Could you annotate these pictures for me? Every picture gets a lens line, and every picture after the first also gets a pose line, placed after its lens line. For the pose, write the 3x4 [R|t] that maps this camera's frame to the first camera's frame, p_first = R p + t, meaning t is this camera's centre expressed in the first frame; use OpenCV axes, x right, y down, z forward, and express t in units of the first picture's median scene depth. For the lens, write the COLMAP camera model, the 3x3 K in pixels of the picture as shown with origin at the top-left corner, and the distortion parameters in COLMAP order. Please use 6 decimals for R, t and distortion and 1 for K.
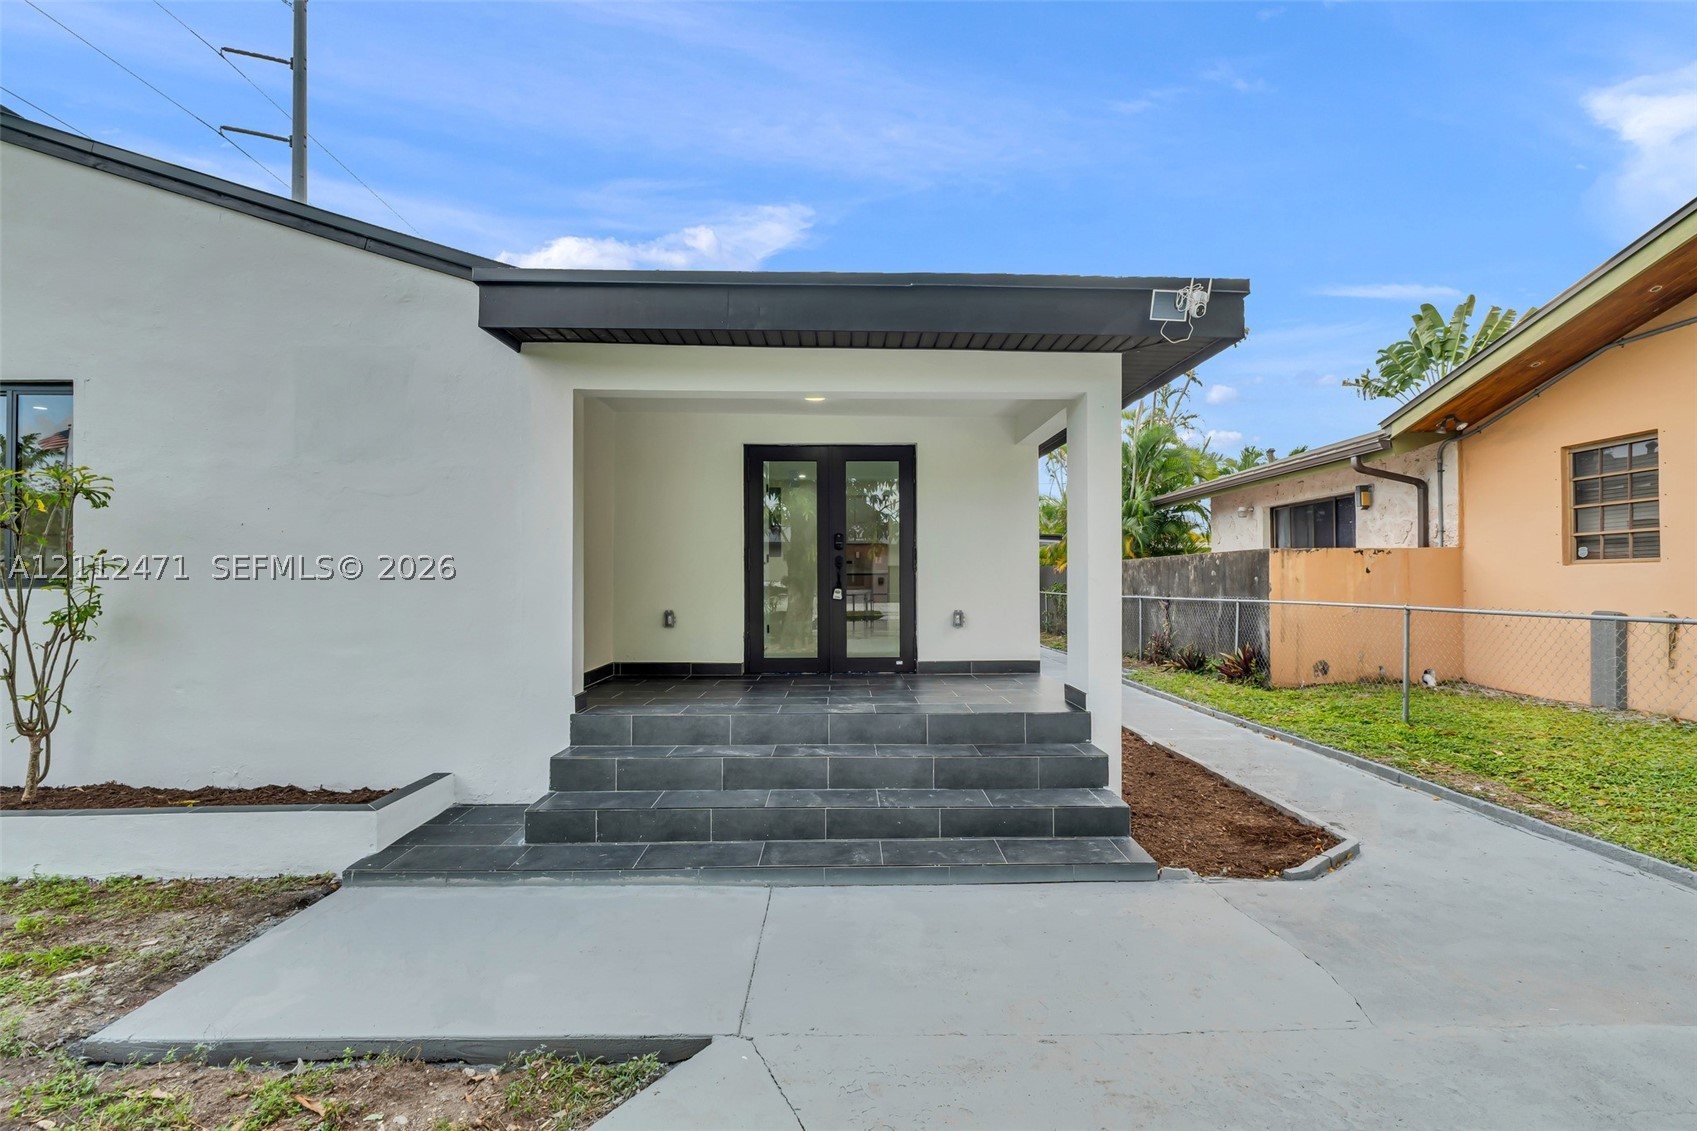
lens RADIAL K [[732.2, 0, 844.2], [0, 732.2, 576.5], [0, 0, 1]] dist [-0.000653, -0.000181]
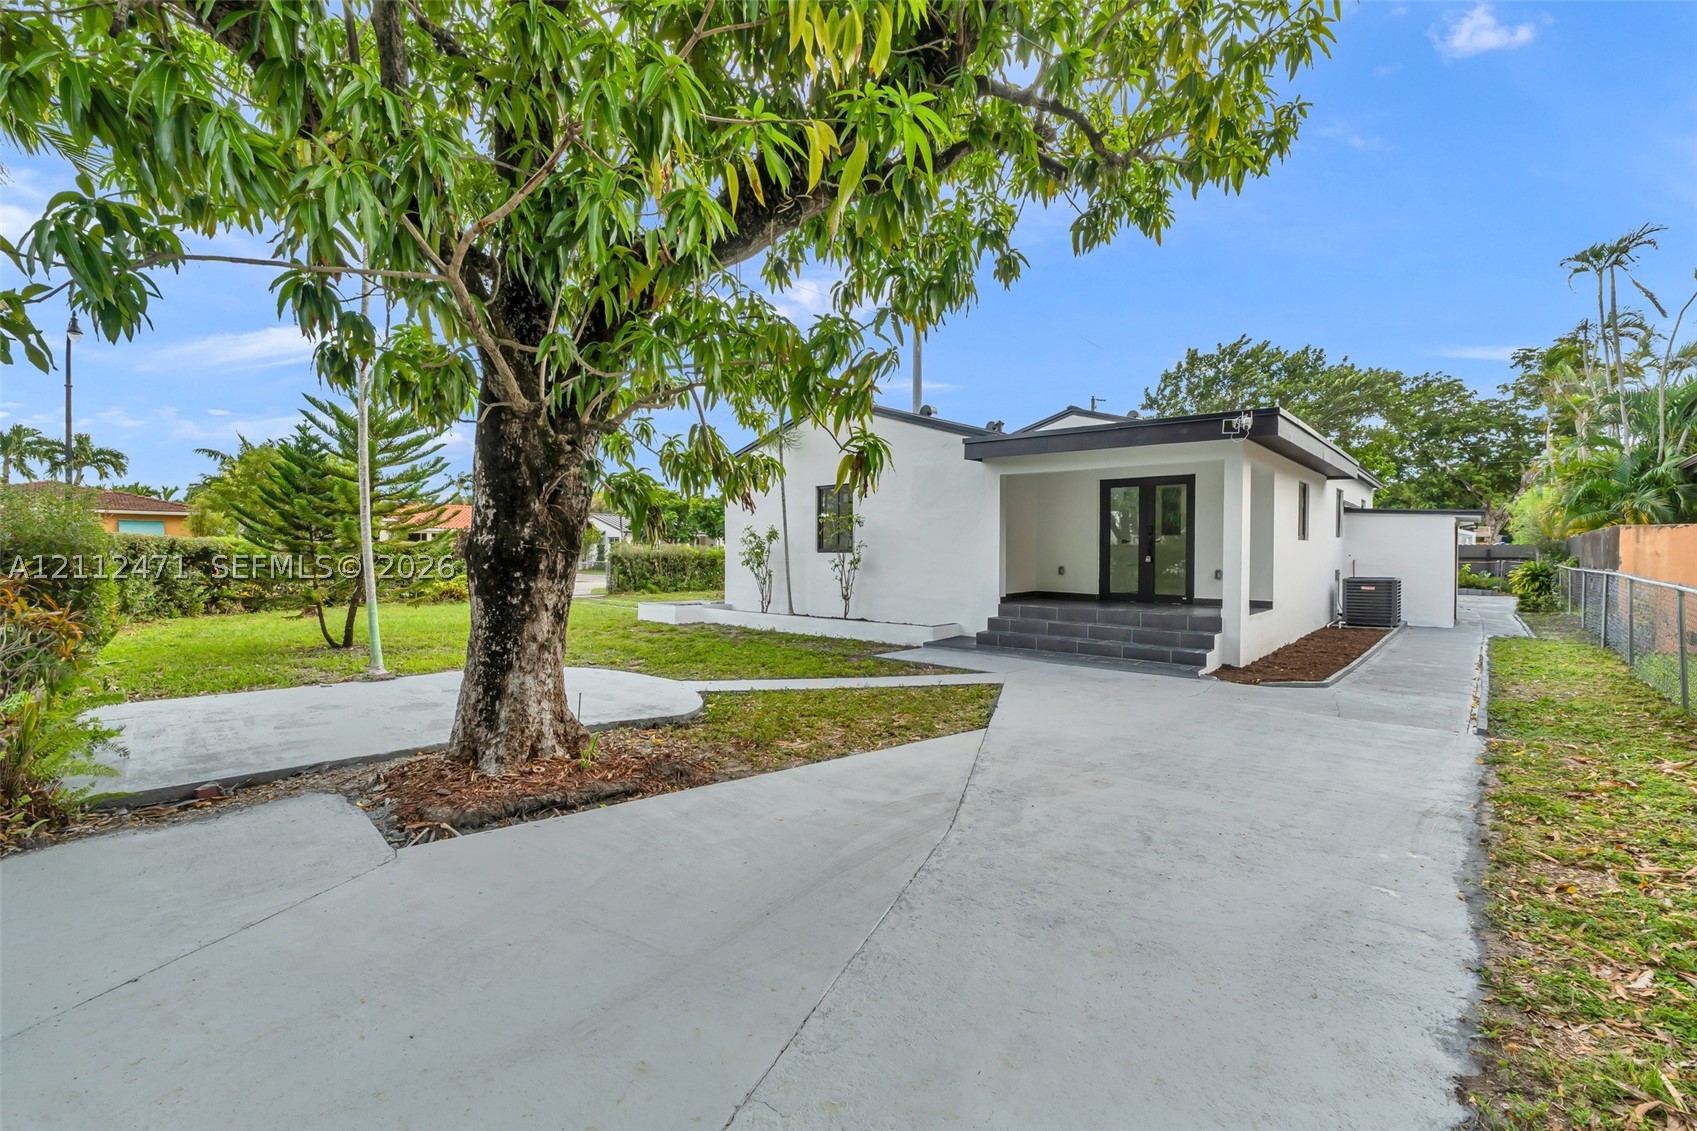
lens RADIAL K [[722.4, 0, 848.5], [0, 722.4, 565.5], [0, 0, 1]] dist [-0.001595, -0.000136]
pose [[0.732639, 0.018231, -0.680373, 0.979158], [0.000941, 0.999613, 0.027798, -0.015047], [0.680617, -0.021006, 0.732339, -1.222153]]
